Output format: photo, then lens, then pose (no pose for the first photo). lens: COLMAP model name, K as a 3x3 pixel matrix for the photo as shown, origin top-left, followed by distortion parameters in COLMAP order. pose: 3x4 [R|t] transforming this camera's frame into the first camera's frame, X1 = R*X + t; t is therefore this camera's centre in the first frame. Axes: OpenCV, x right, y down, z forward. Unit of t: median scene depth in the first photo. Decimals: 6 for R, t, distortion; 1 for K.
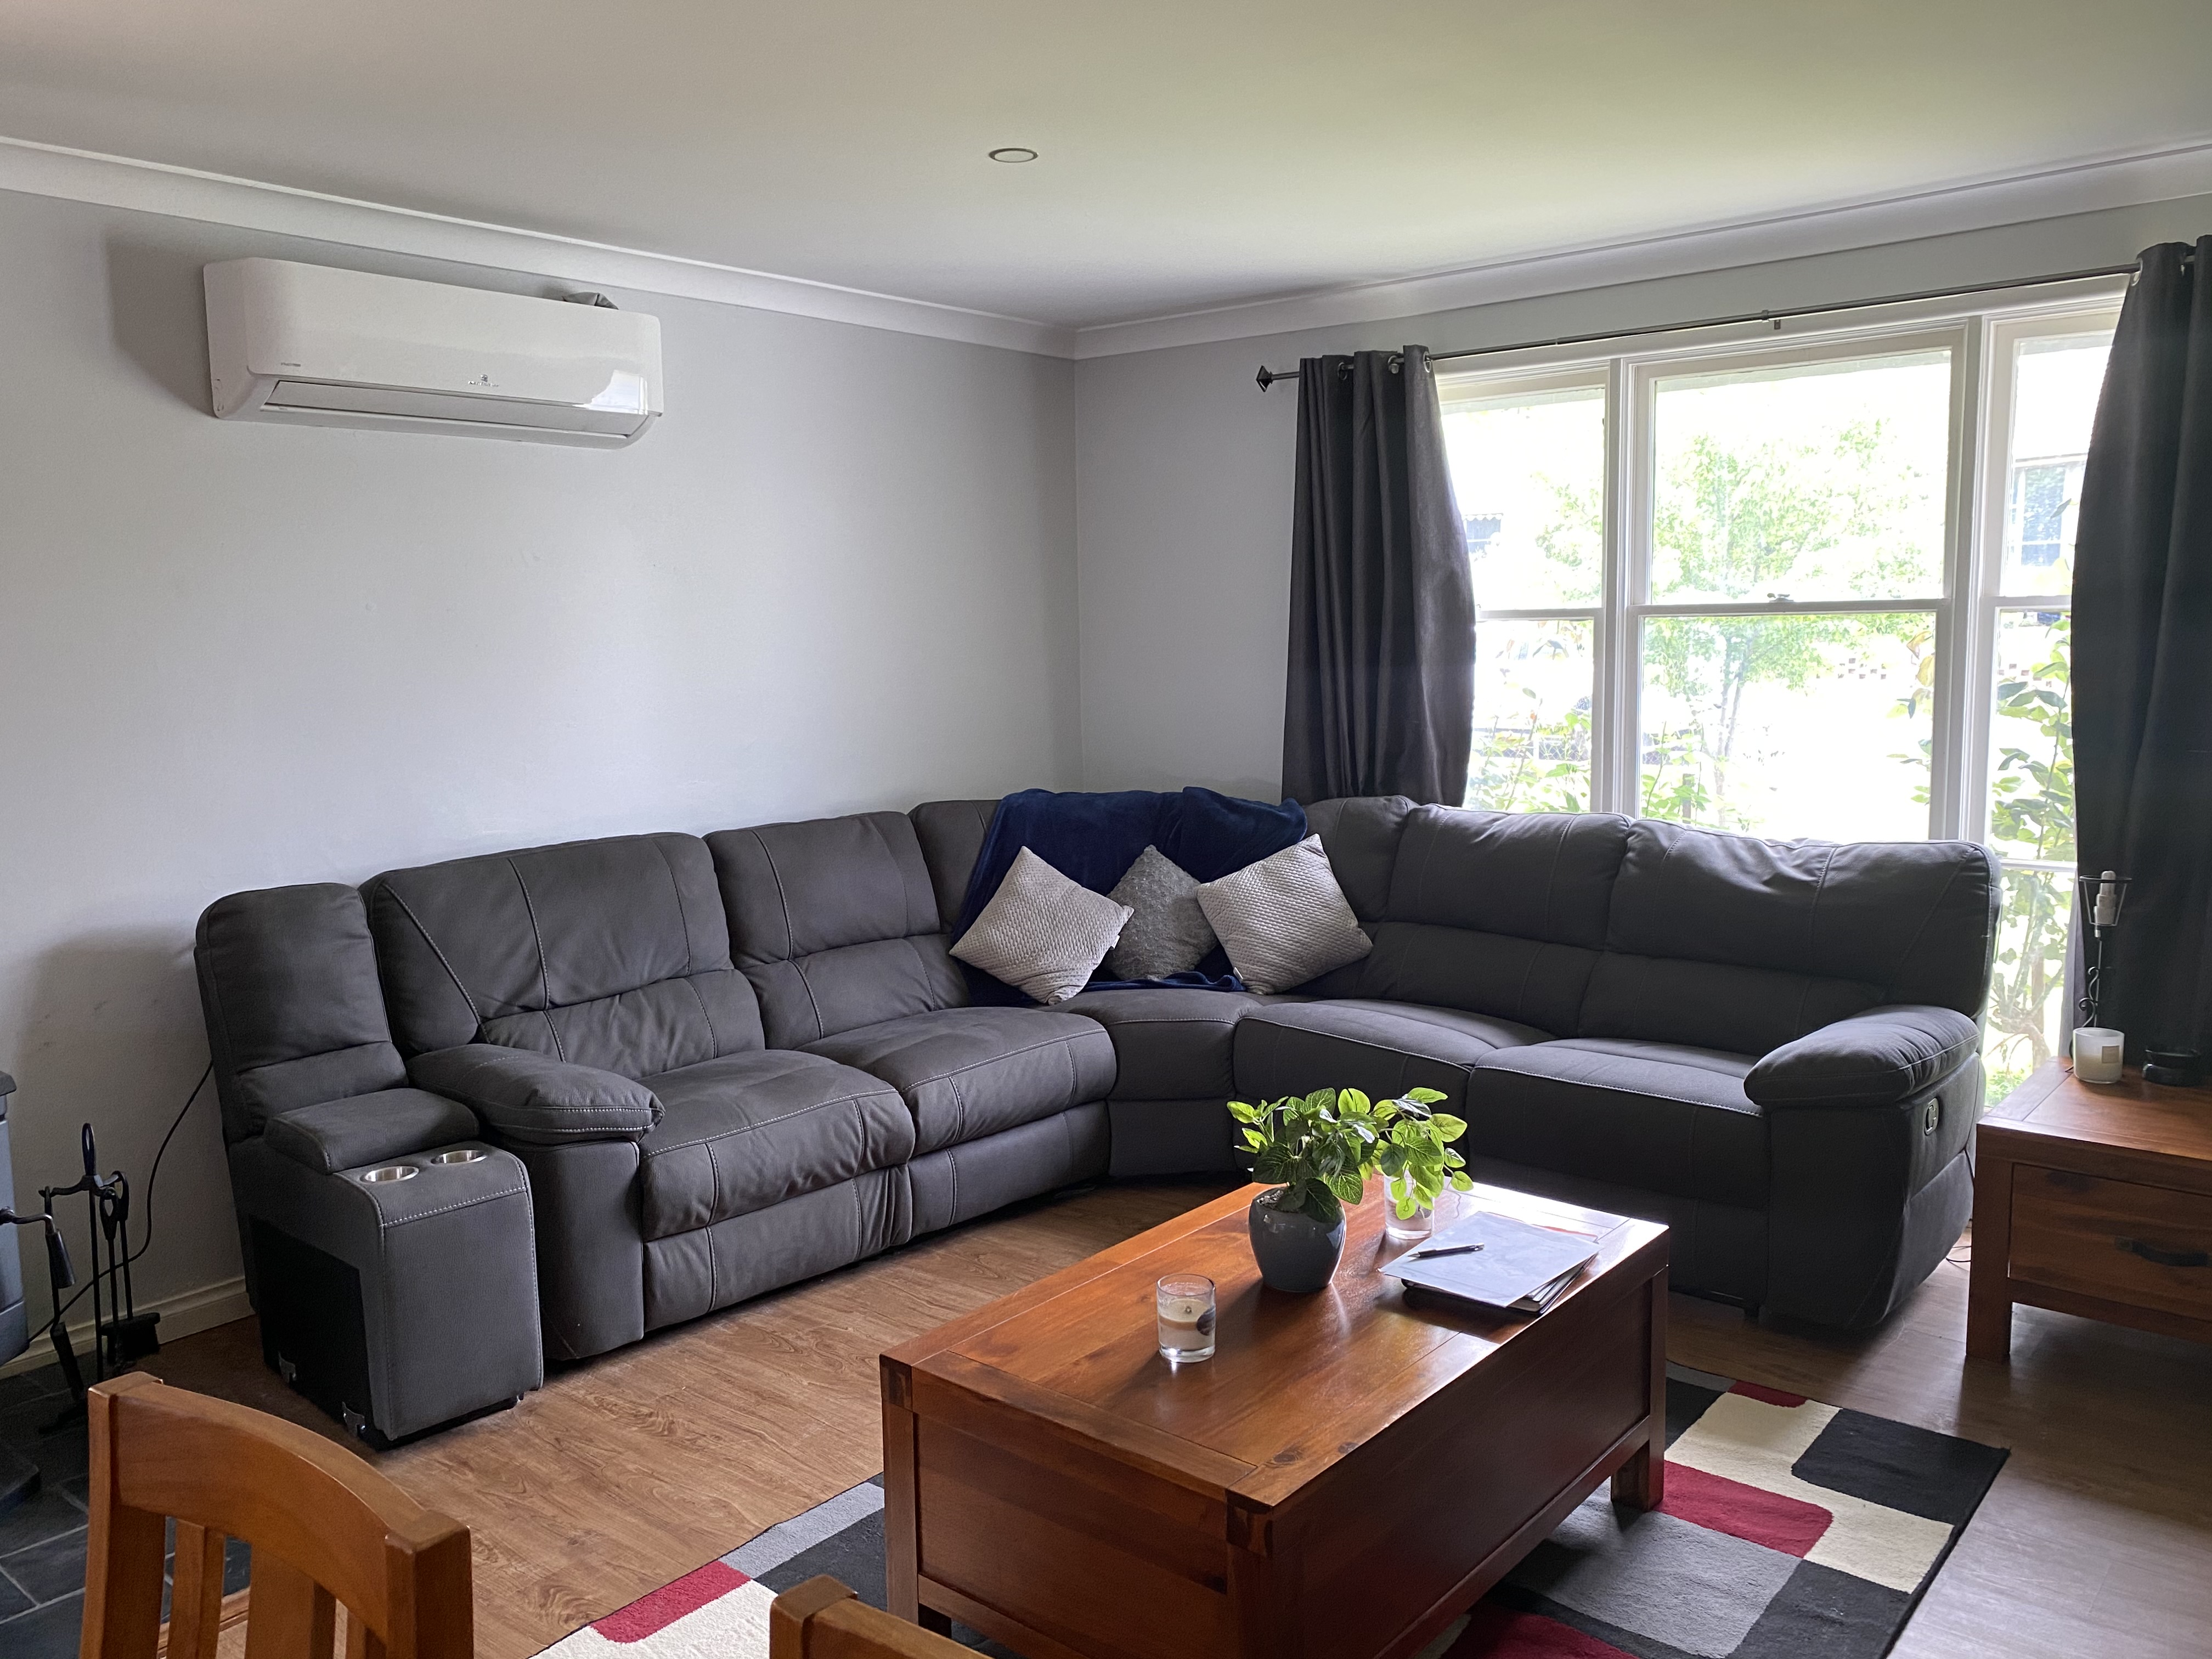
lens RADIAL K [[1684.8, 0, 1106.0], [0, 1684.8, 829.5], [0, 0, 1]] dist [0.042092, -0.003207]
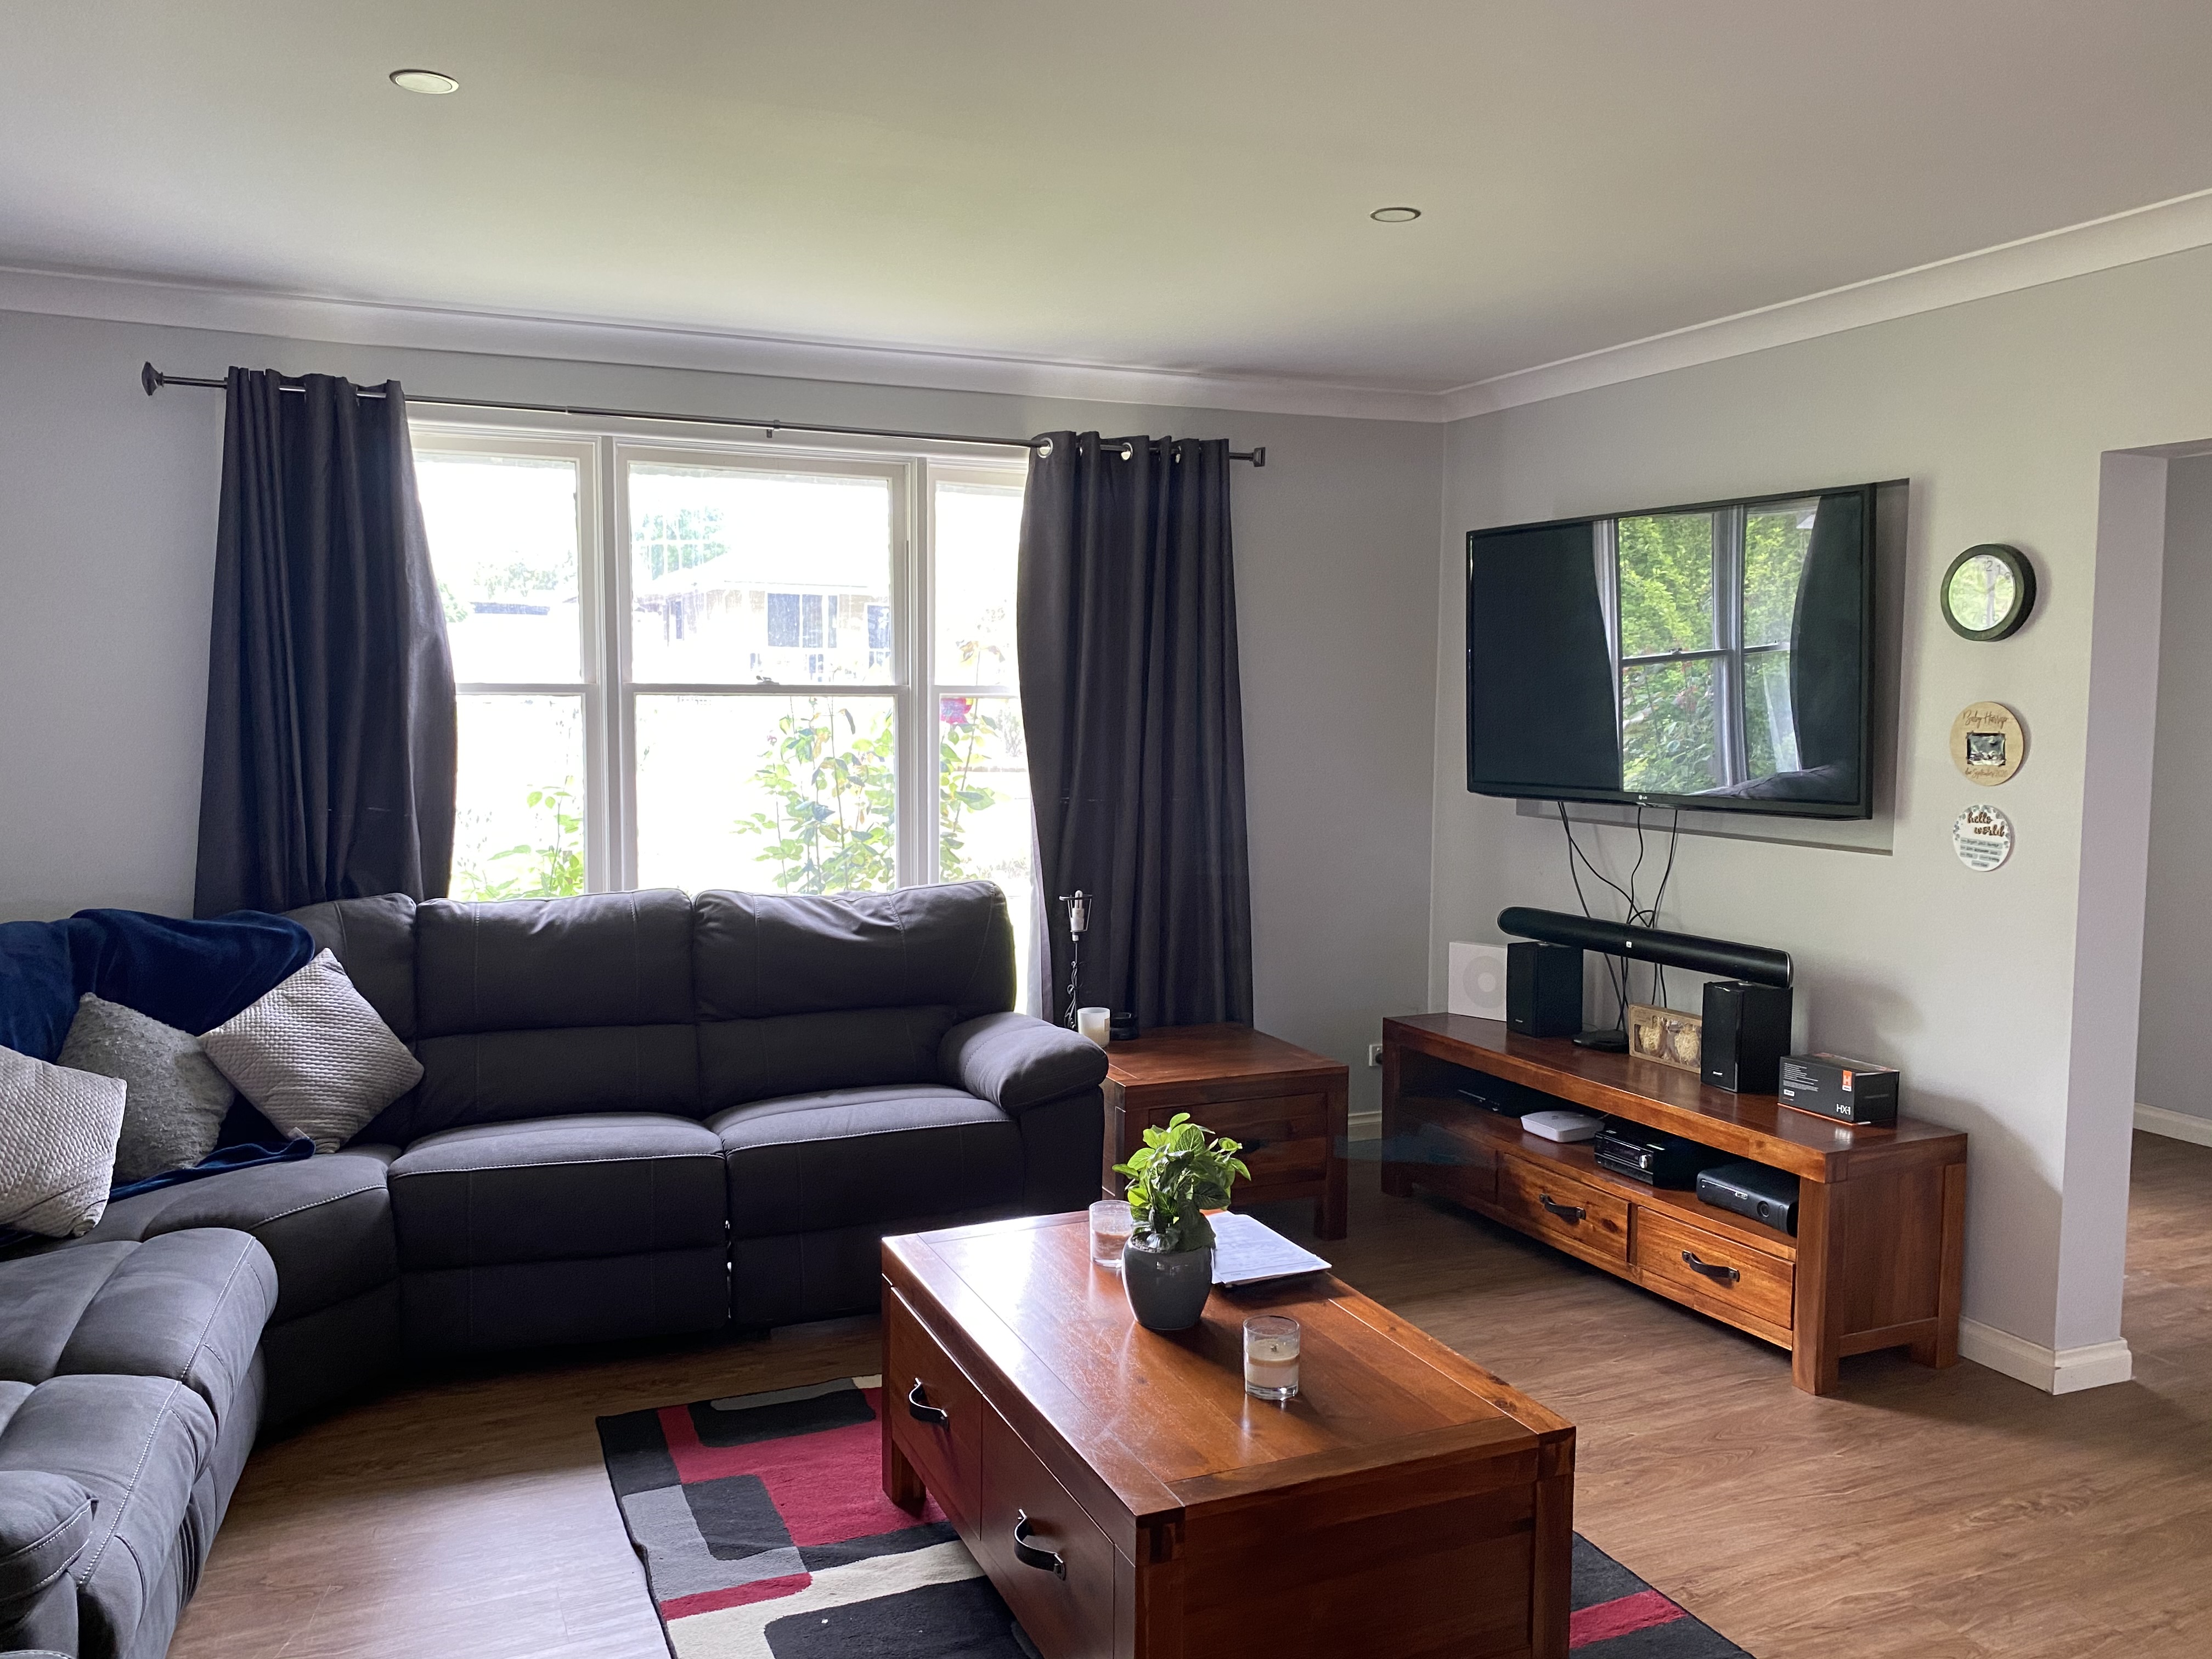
lens RADIAL K [[1724.6, 0, 1104.8], [0, 1724.6, 820.0], [0, 0, 1]] dist [0.087416, -0.129280]
pose [[0.451863, -0.044763, 0.890964, -0.471640], [0.101380, 0.994847, -0.001434, -0.020715], [-0.886308, 0.090974, 0.454072, 0.285113]]
